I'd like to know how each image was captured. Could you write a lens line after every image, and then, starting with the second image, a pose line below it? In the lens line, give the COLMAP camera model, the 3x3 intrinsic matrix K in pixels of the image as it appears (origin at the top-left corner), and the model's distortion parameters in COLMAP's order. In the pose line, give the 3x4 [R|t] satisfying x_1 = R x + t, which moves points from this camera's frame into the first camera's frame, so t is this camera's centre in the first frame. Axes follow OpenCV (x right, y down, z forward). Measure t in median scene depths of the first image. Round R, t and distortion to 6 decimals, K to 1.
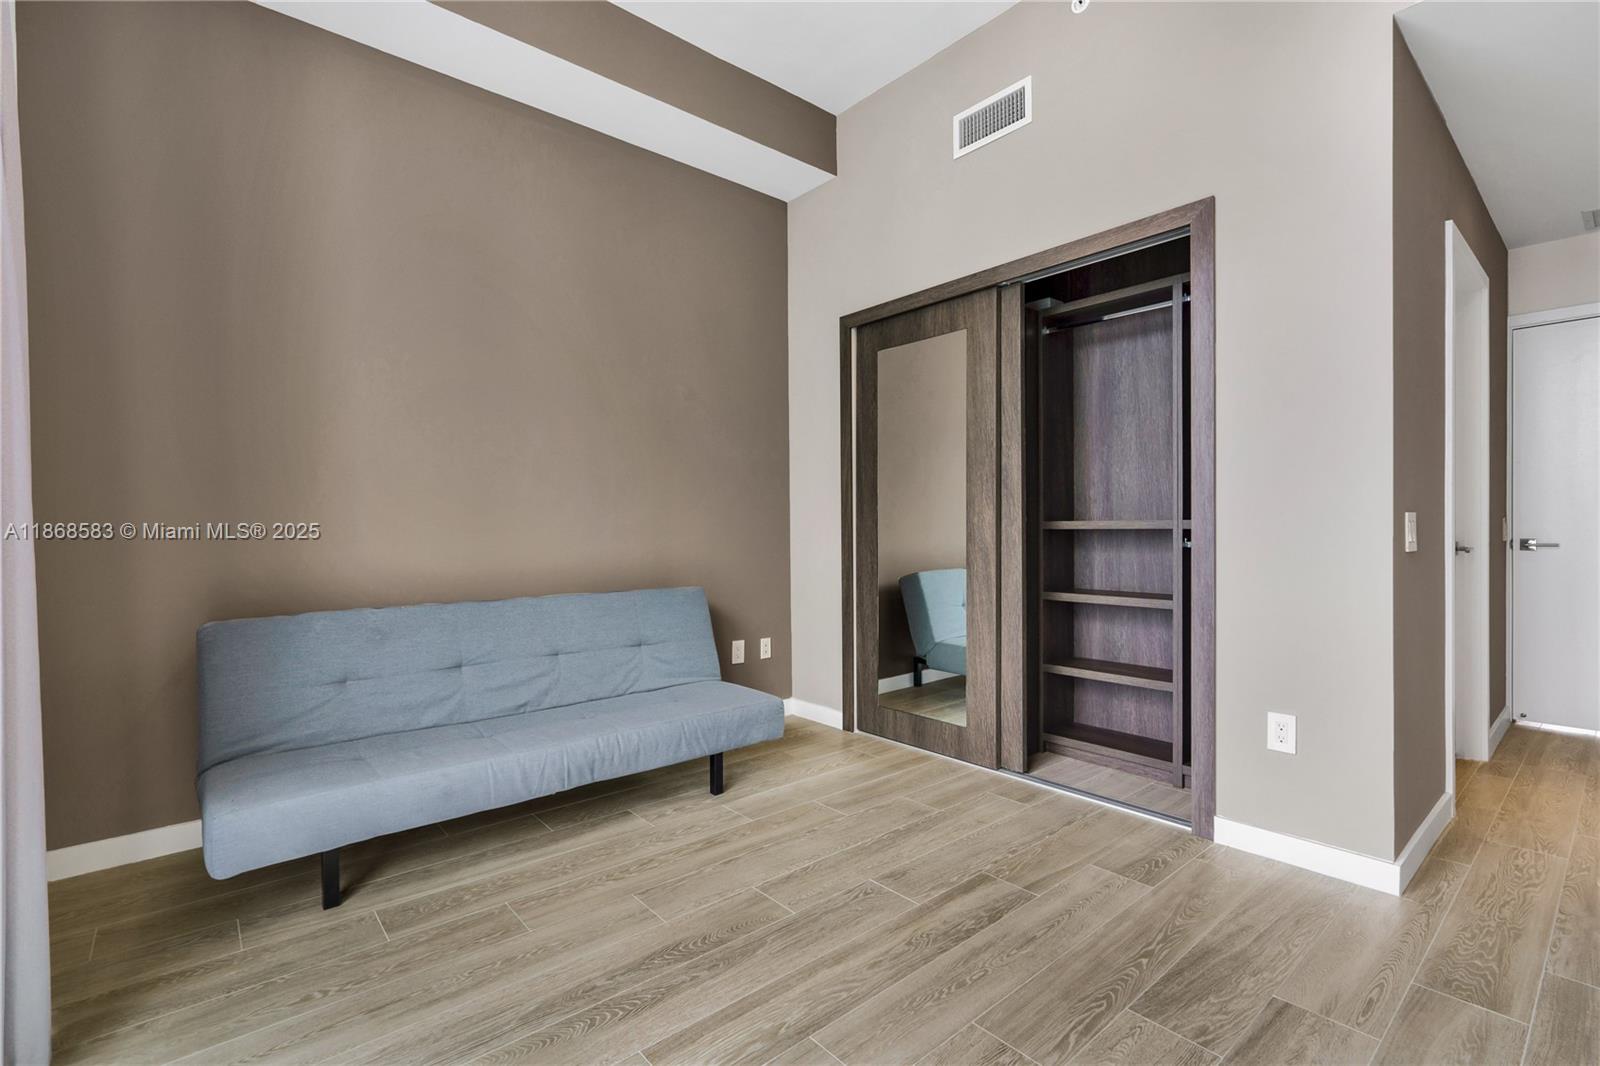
lens RADIAL K [[733.7, 0, 794.2], [0, 733.7, 540.1], [0, 0, 1]] dist [-0.000786, 0.000008]
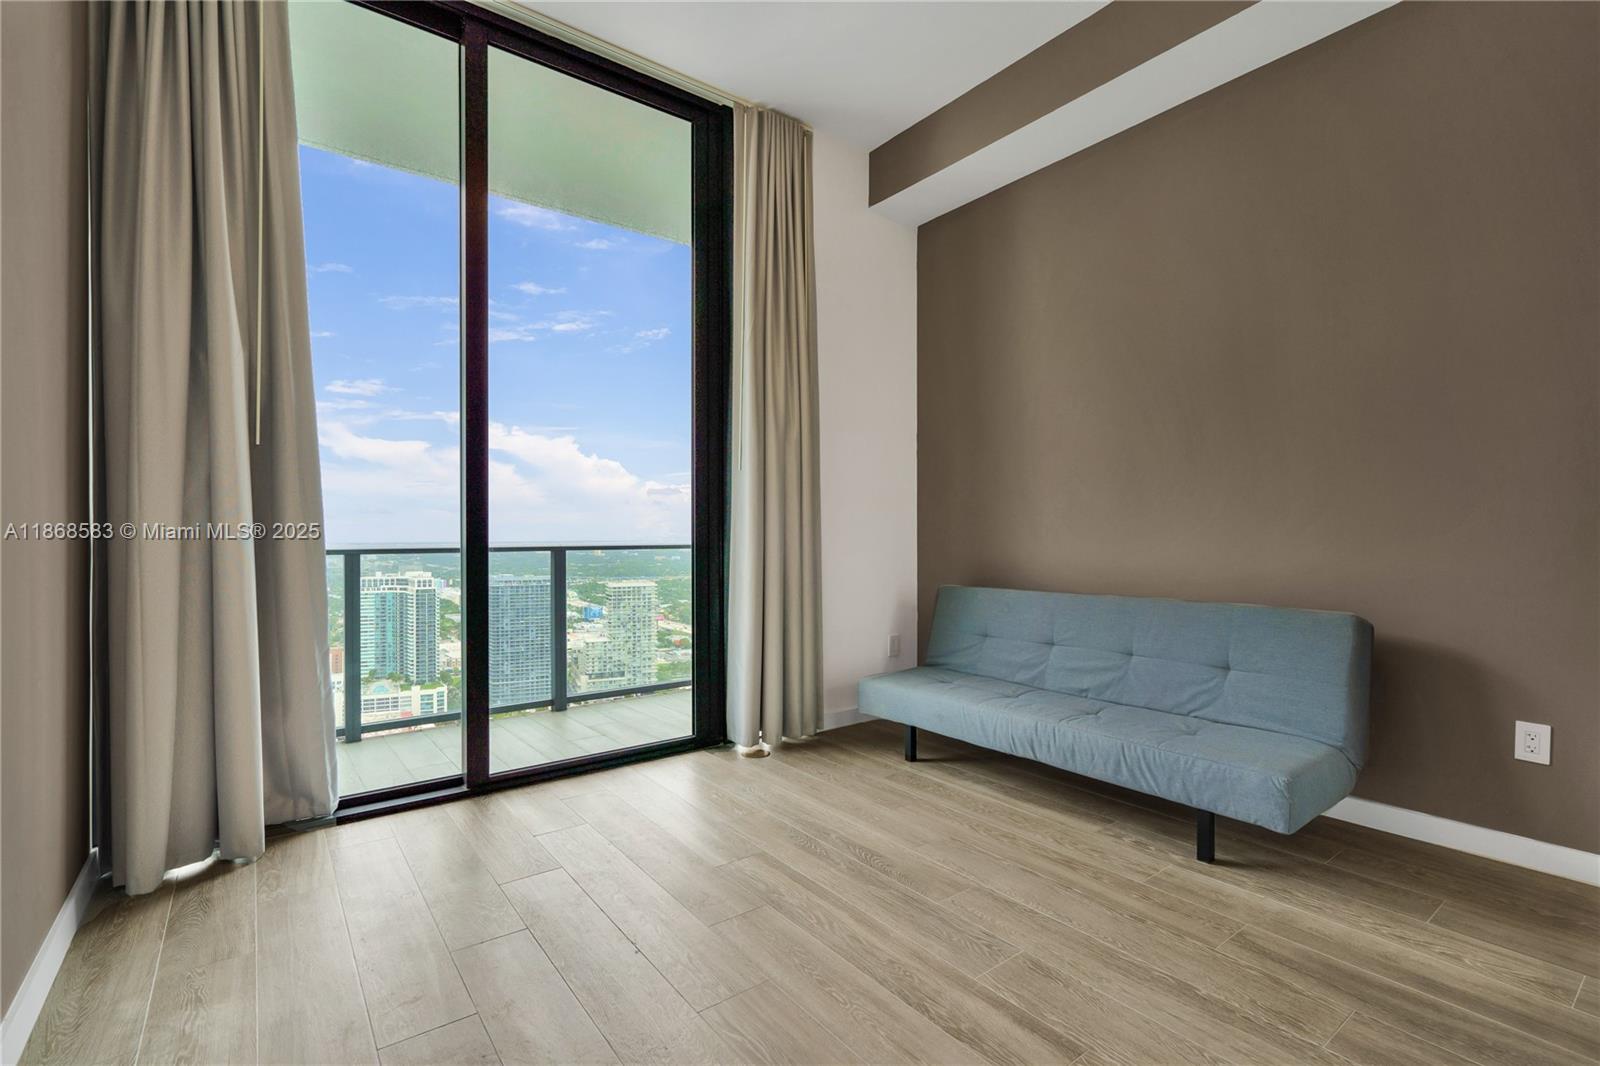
lens RADIAL K [[733.7, 0, 794.2], [0, 733.7, 540.1], [0, 0, 1]] dist [-0.000786, 0.000008]
pose [[-0.074806, 0.014268, -0.997096, 0.915787], [-0.011656, 0.999817, 0.015182, -0.017338], [0.997130, 0.012758, -0.074626, 0.761682]]
